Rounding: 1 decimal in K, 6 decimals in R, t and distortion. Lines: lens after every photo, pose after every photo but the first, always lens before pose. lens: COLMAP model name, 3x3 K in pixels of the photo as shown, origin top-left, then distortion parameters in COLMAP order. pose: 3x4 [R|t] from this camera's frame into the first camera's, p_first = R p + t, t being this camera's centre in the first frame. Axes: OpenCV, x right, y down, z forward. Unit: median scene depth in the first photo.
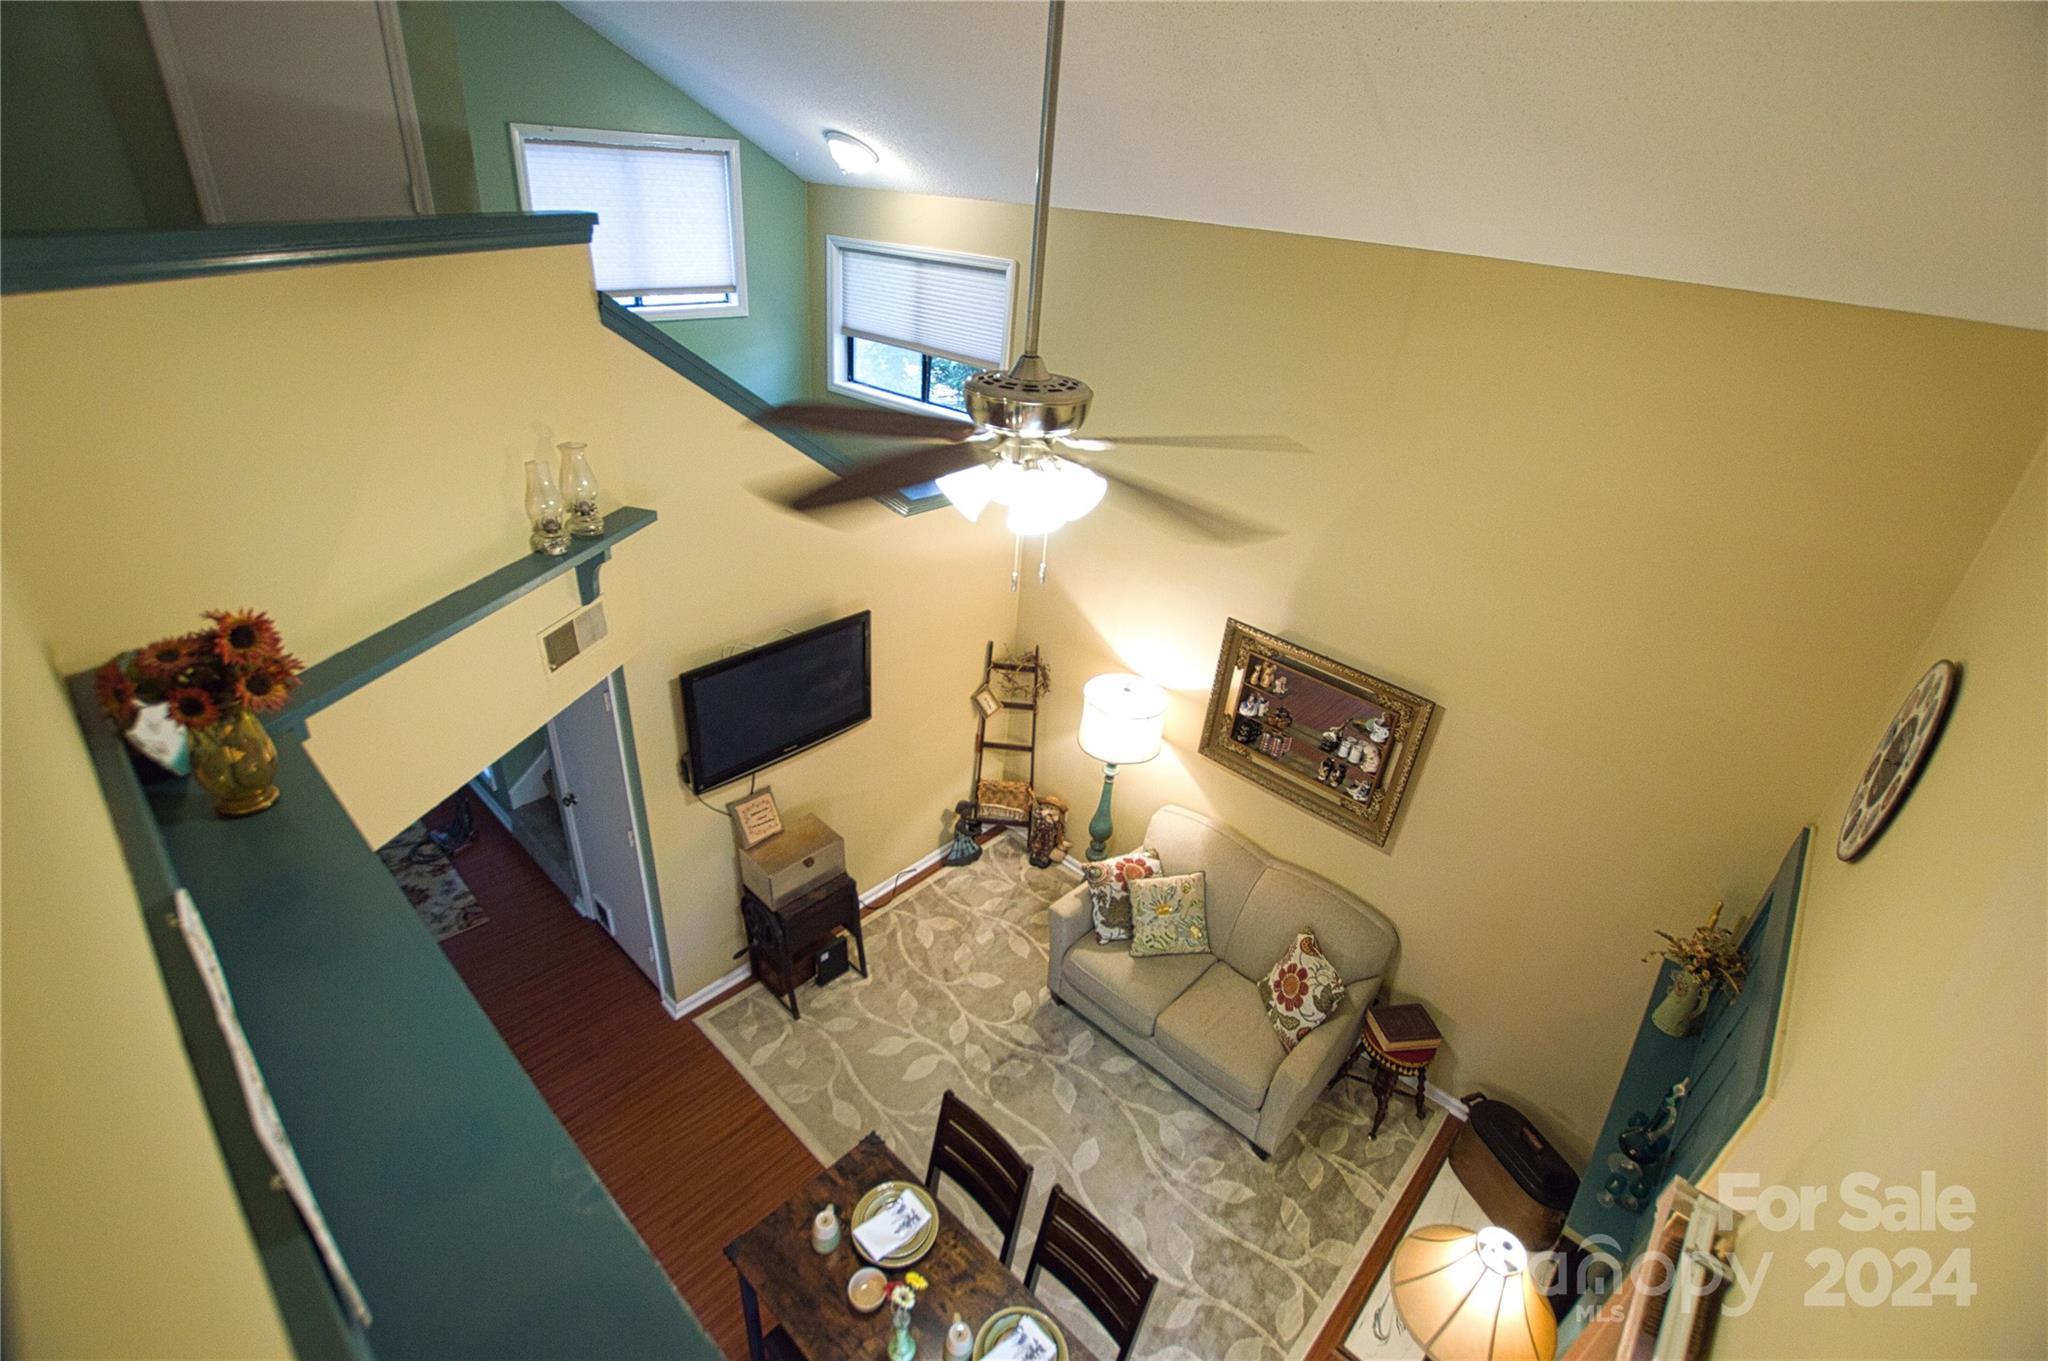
lens RADIAL K [[913.8, 0, 1031.9], [0, 913.8, 687.9], [0, 0, 1]] dist [-0.033526, 0.003980]
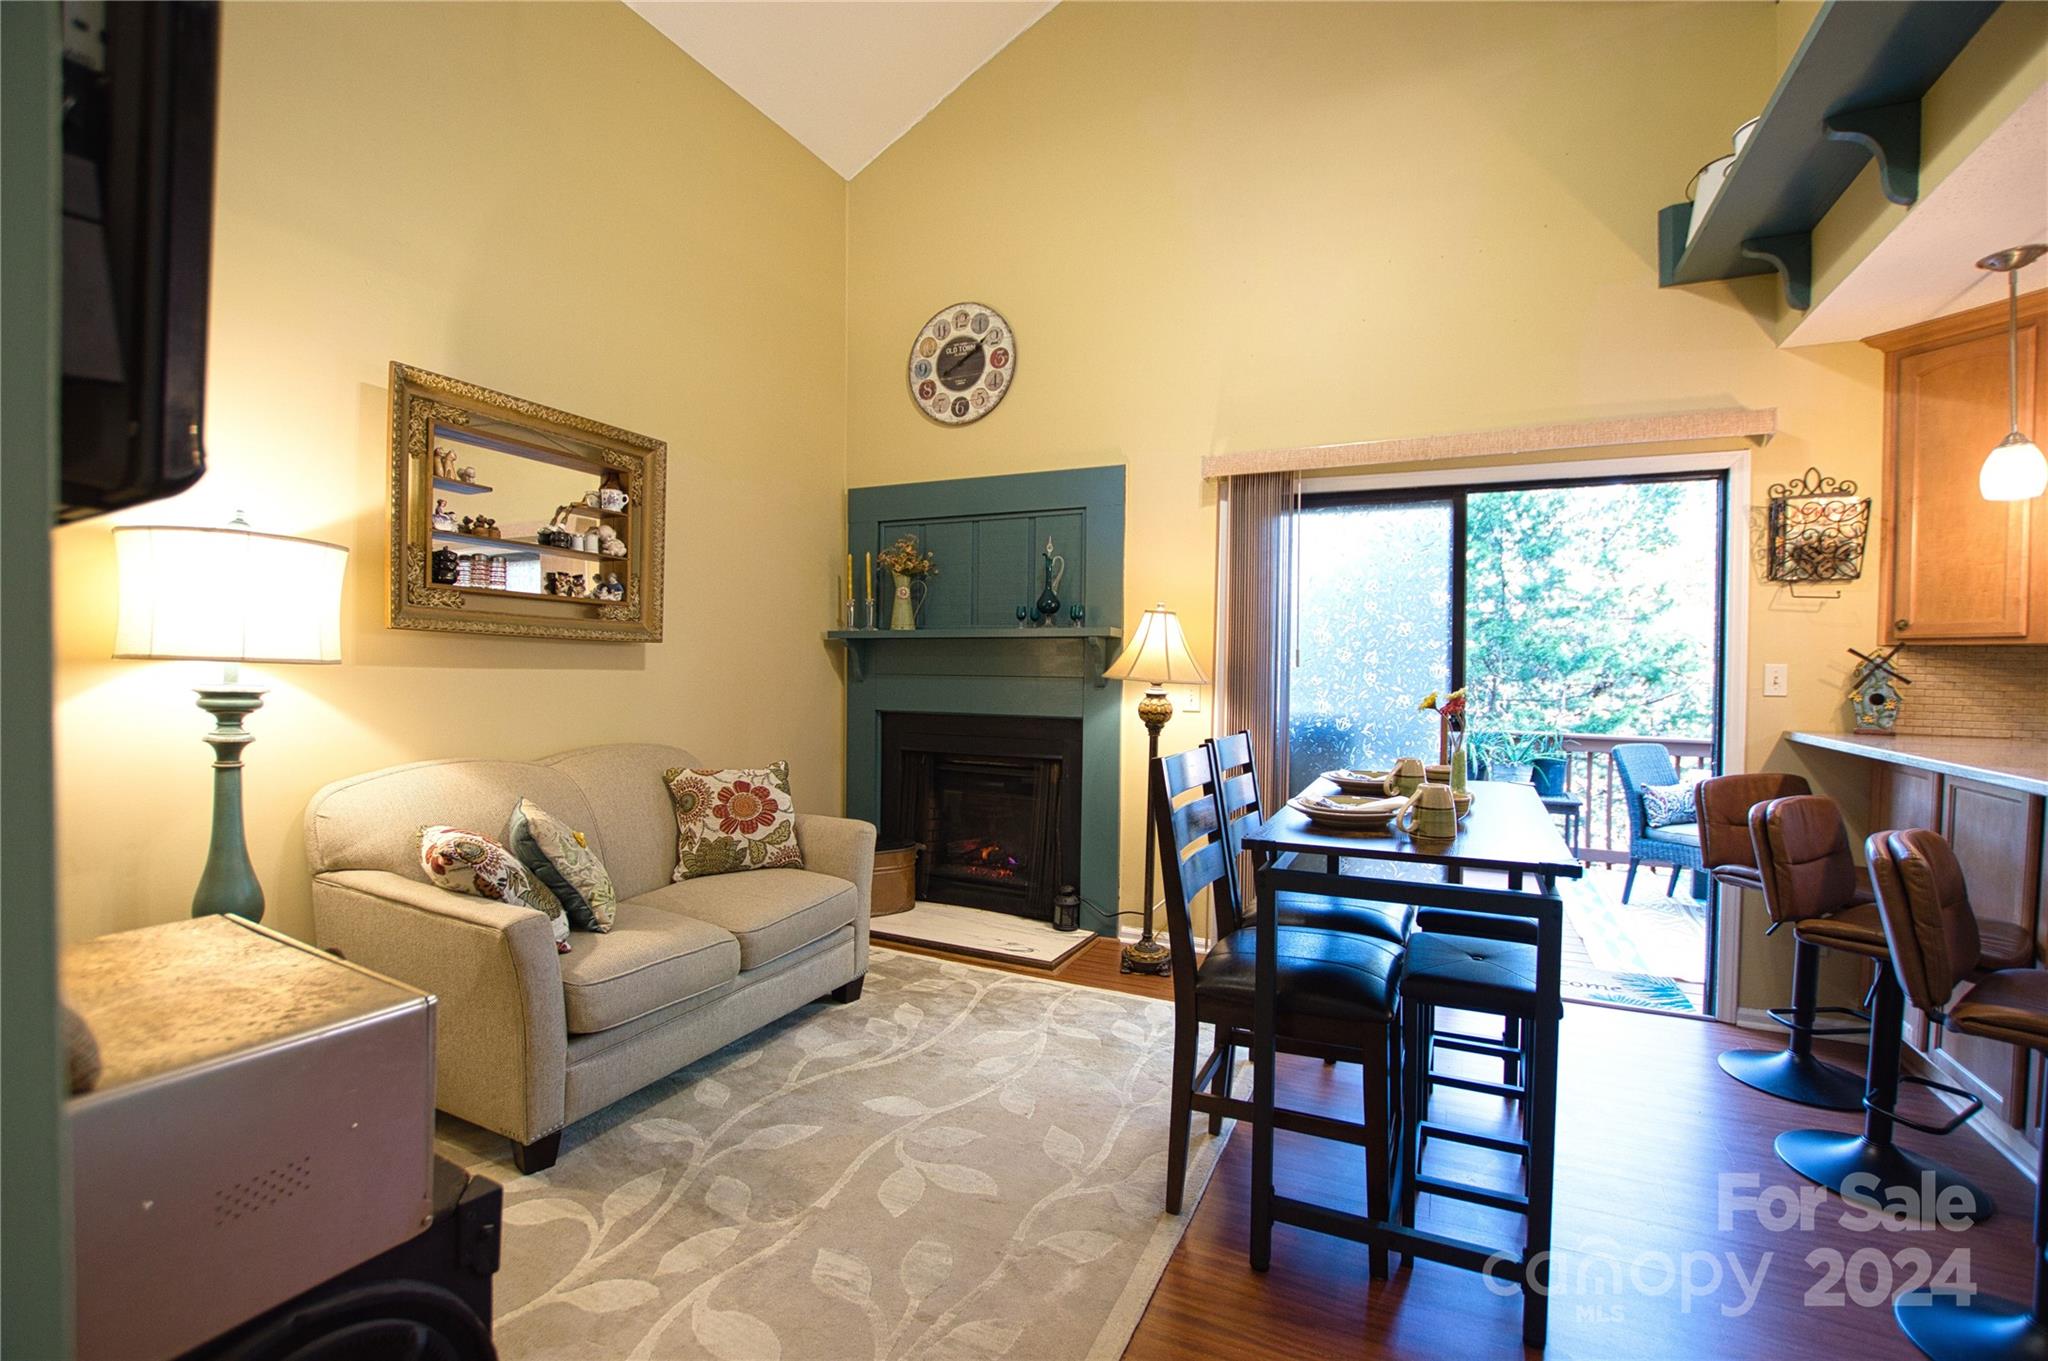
lens RADIAL K [[913.8, 0, 1018.2], [0, 913.8, 684.3], [0, 0, 1]] dist [-0.033526, 0.003980]
pose [[-0.285364, -0.107411, 0.952381, -0.475517], [0.433386, 0.871842, 0.228185, 0.148802], [-0.854835, 0.477865, -0.202242, 0.841209]]
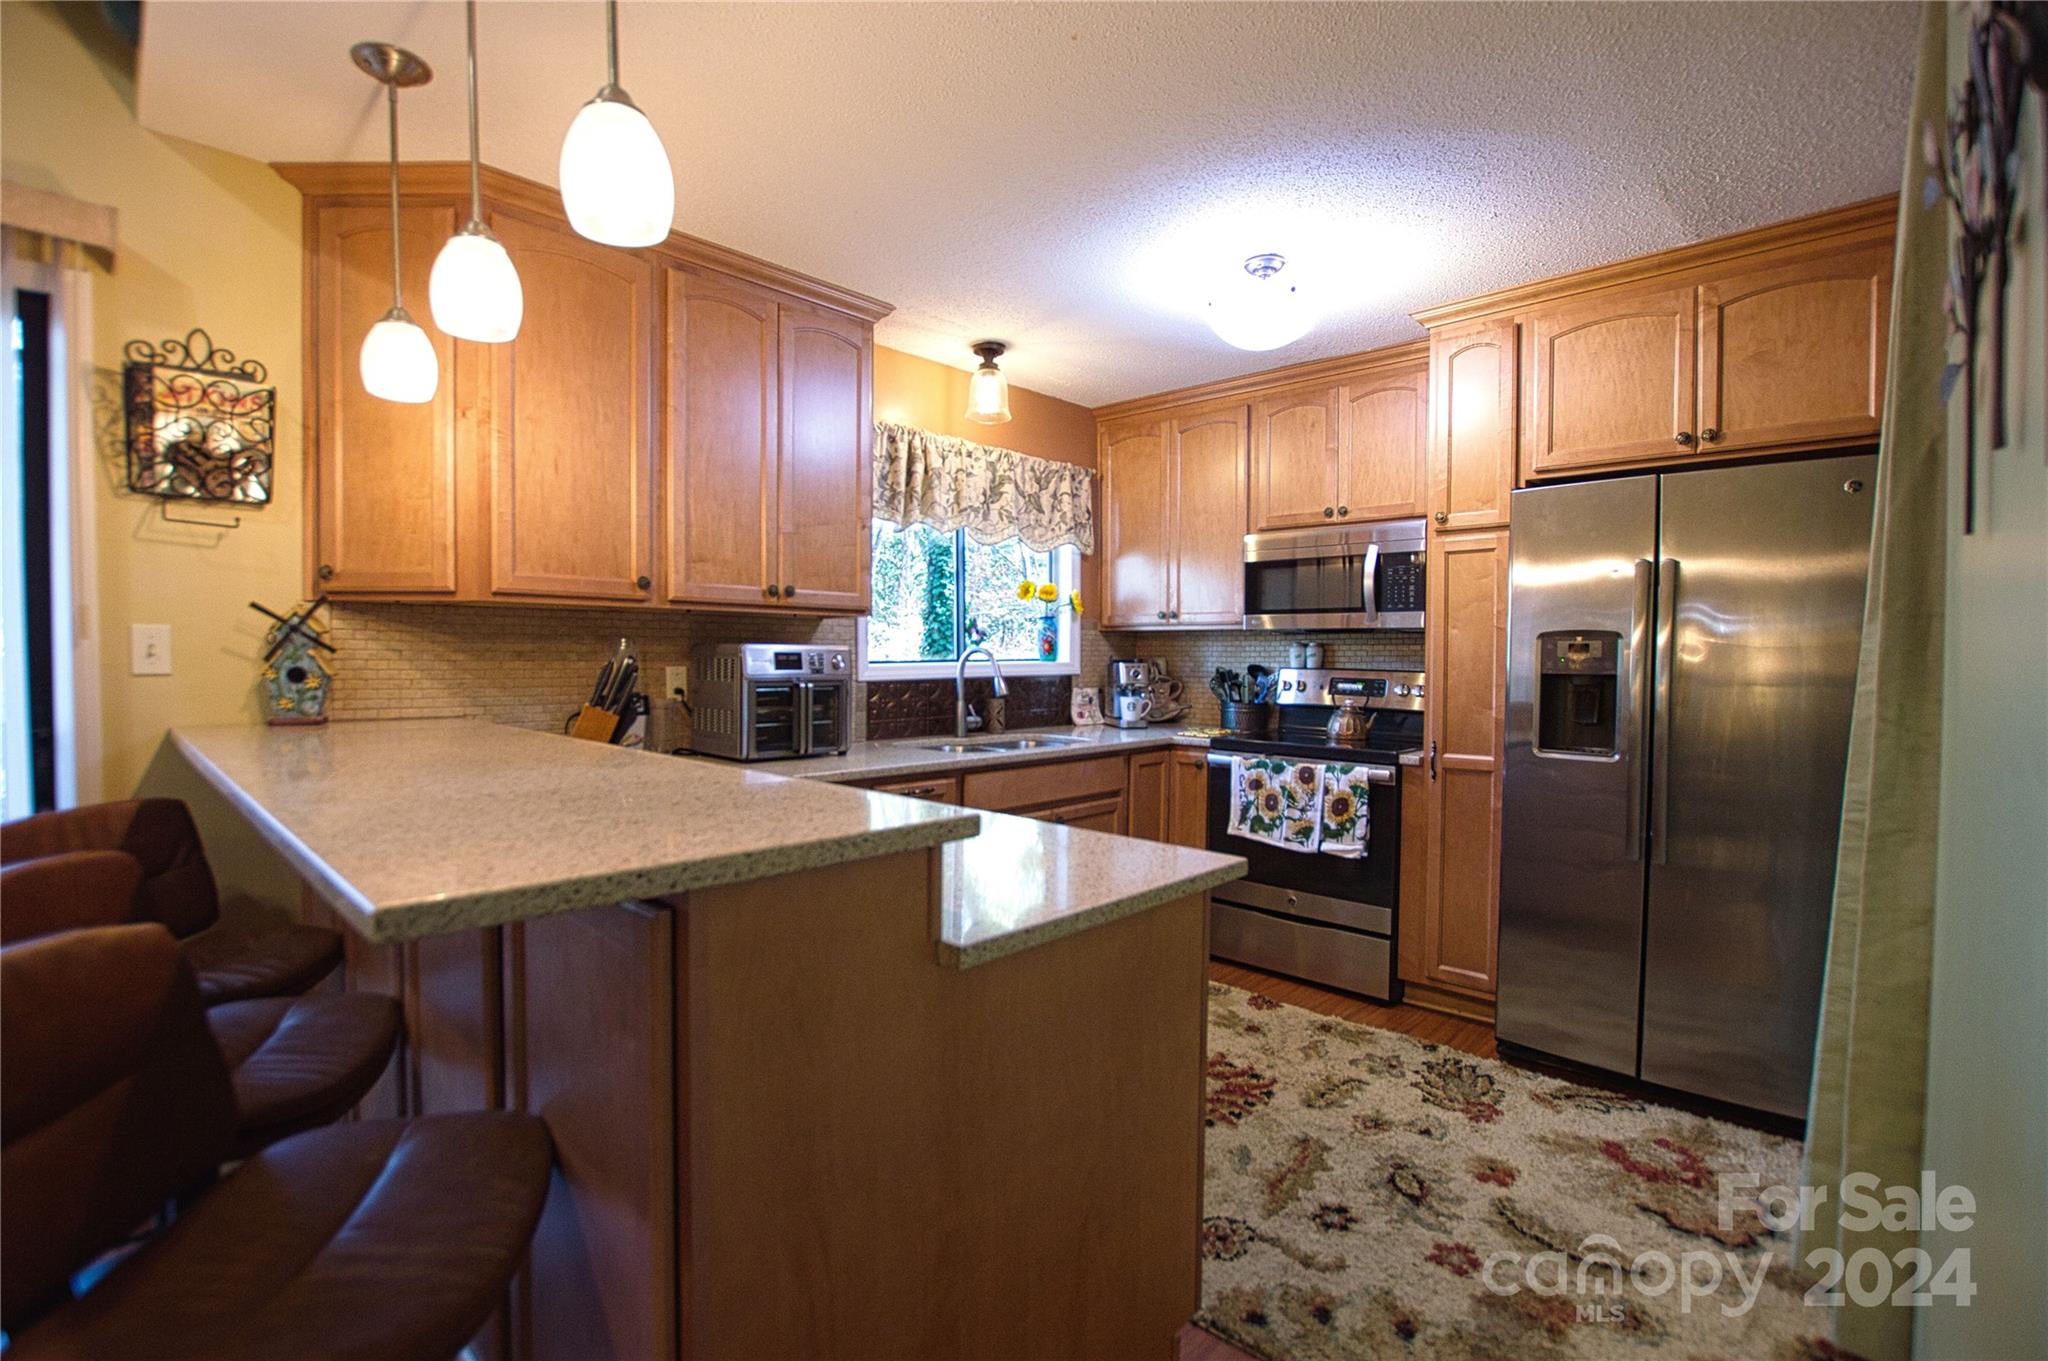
lens RADIAL K [[913.8, 0, 1022.8], [0, 913.8, 683.4], [0, 0, 1]] dist [-0.033526, 0.003980]
pose [[-0.995967, -0.088816, 0.012698, -0.421219], [-0.069691, 0.854977, 0.513962, 0.314801], [-0.056505, 0.511004, -0.857719, 0.561827]]
